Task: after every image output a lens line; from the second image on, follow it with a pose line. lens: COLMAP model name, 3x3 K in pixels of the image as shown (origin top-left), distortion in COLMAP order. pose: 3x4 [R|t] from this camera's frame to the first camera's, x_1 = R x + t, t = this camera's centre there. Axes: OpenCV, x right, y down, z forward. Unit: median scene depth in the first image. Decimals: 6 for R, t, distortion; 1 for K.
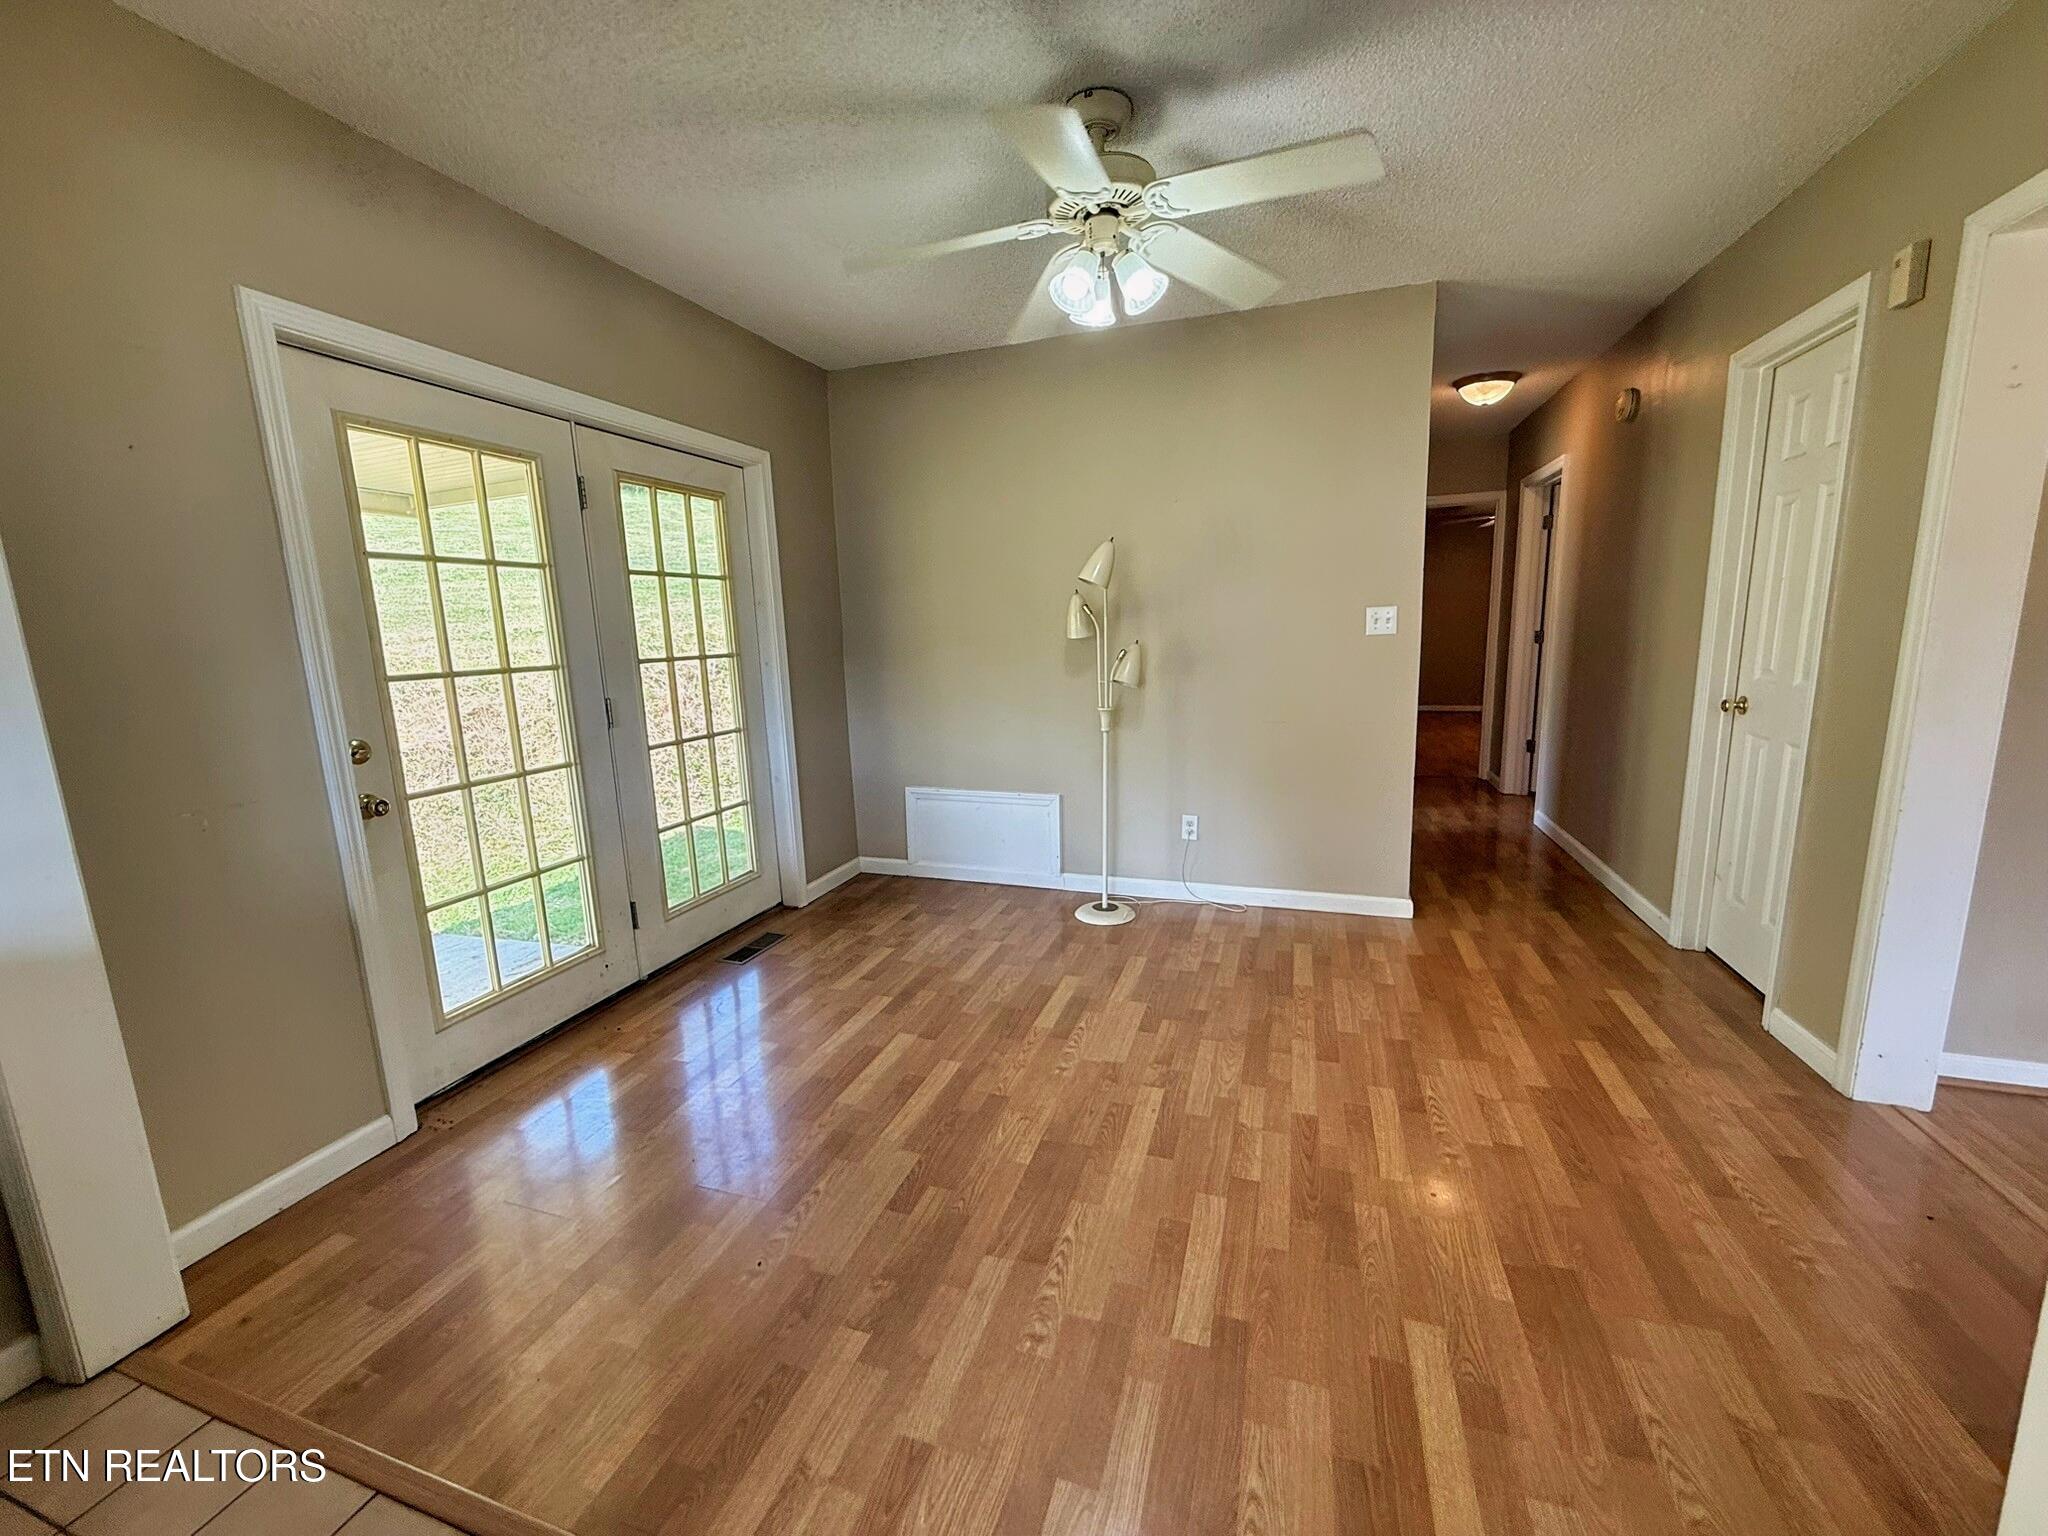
lens RADIAL K [[818.4, 0, 1026.1], [0, 818.4, 763.6], [0, 0, 1]] dist [-0.000930, 0.001660]
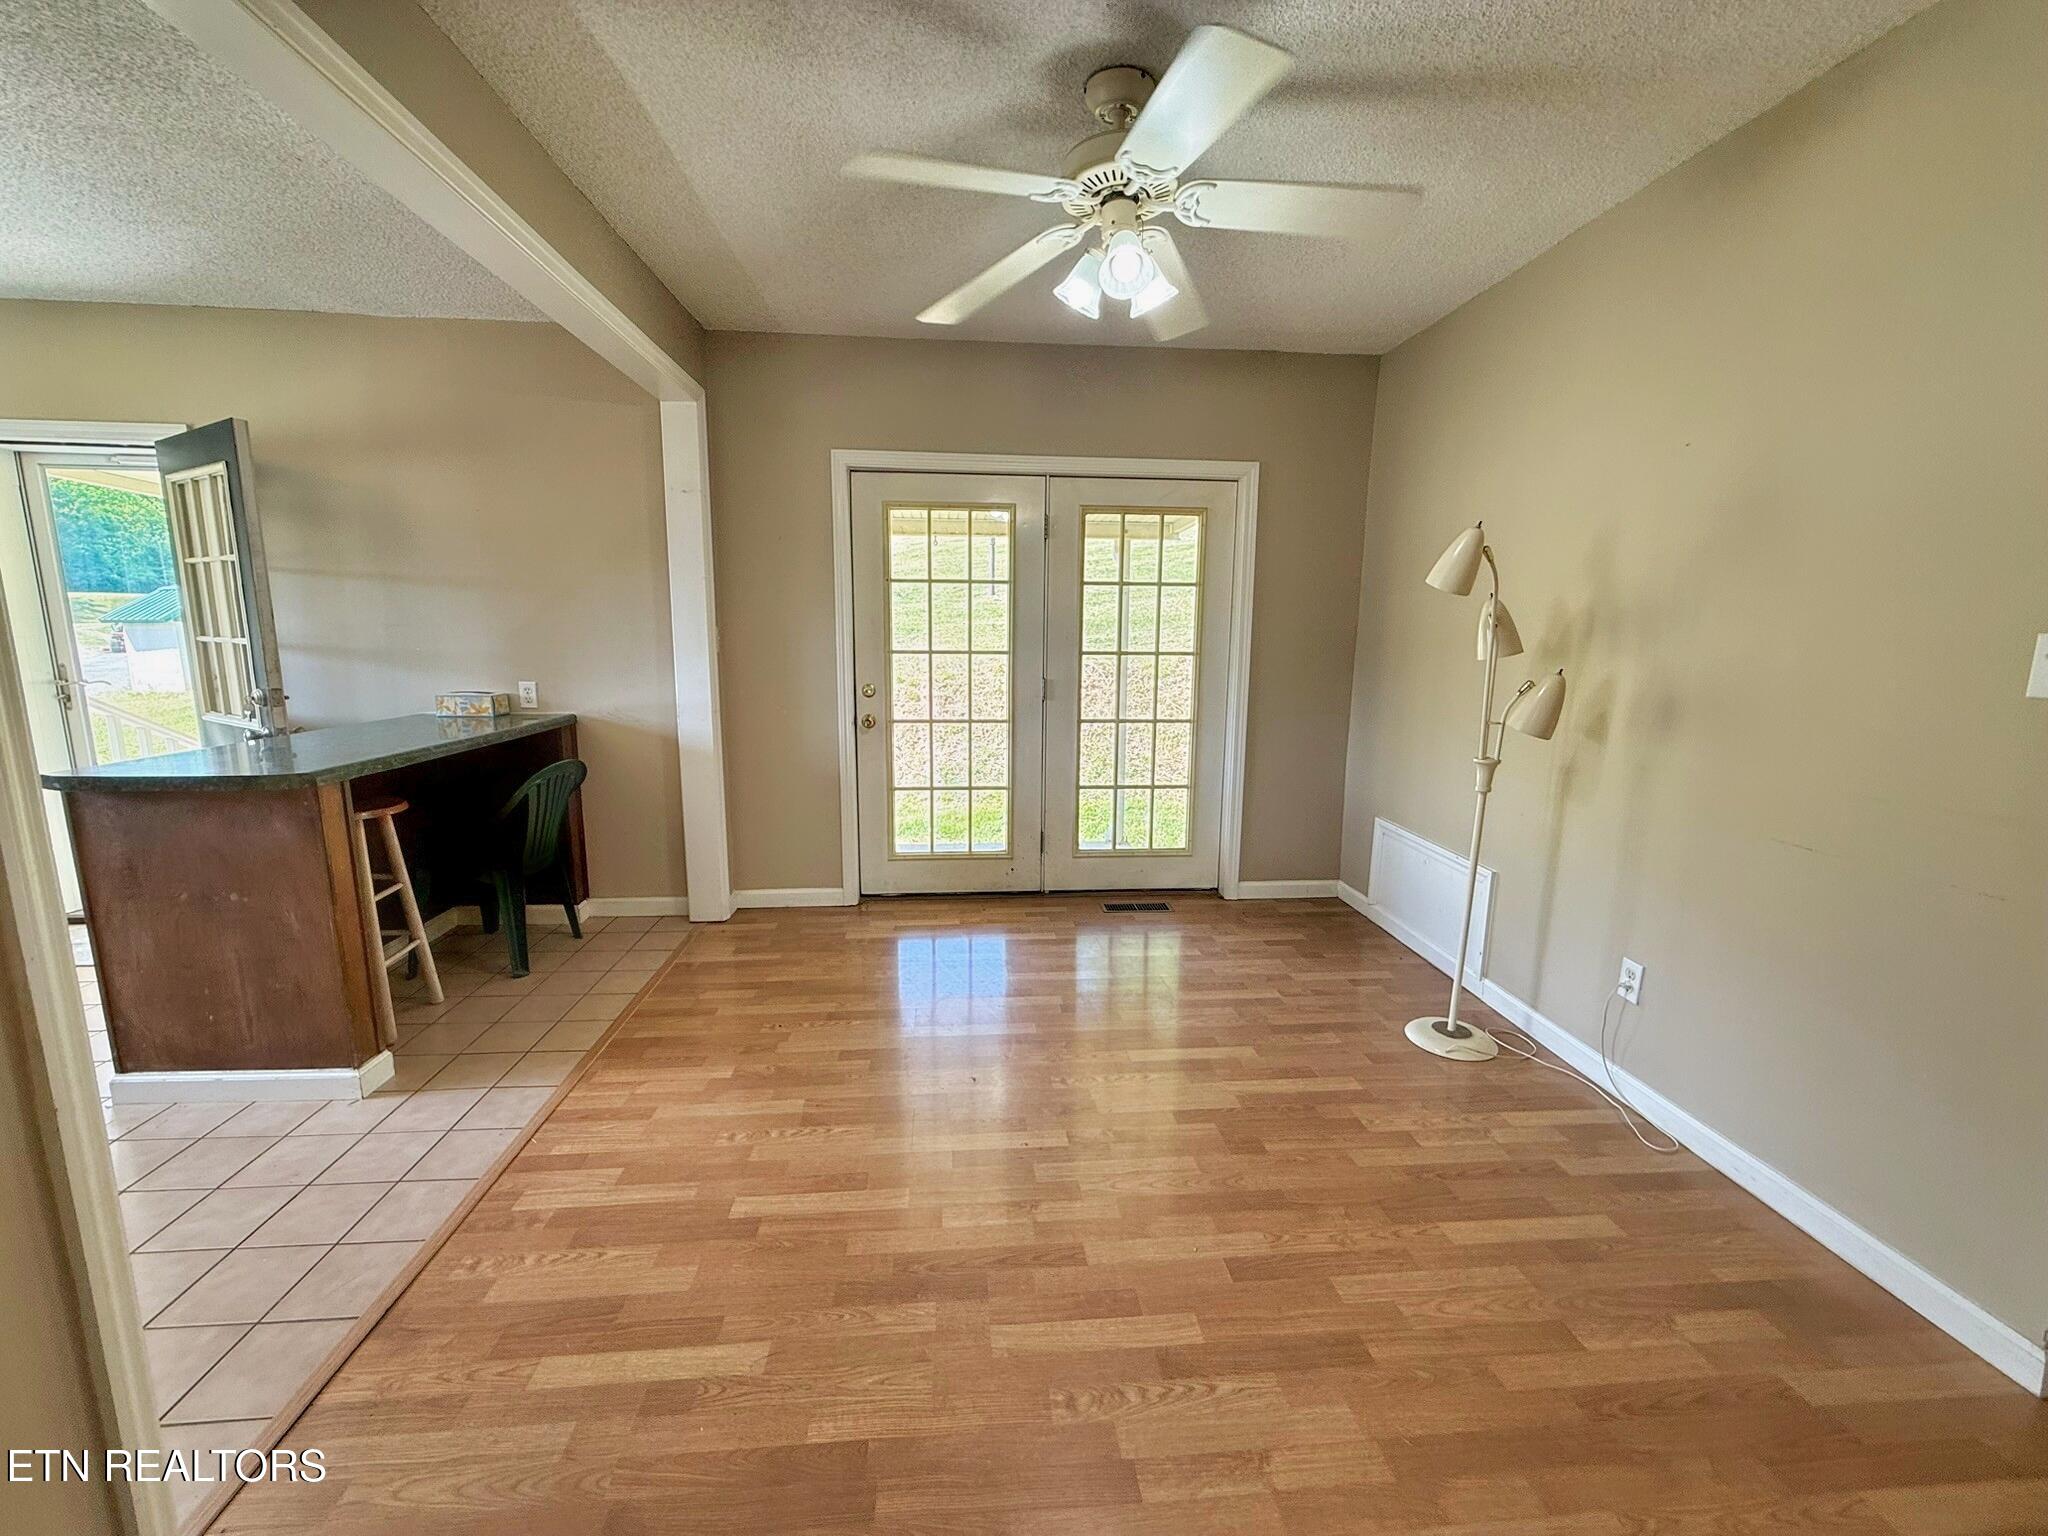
lens RADIAL K [[818.4, 0, 1019.5], [0, 818.4, 768.1], [0, 0, 1]] dist [-0.000930, 0.001660]
pose [[0.396575, 0.187506, -0.898649, 0.759344], [-0.175843, 0.976307, 0.126109, -0.104731], [0.901003, 0.108009, 0.420151, 0.437383]]
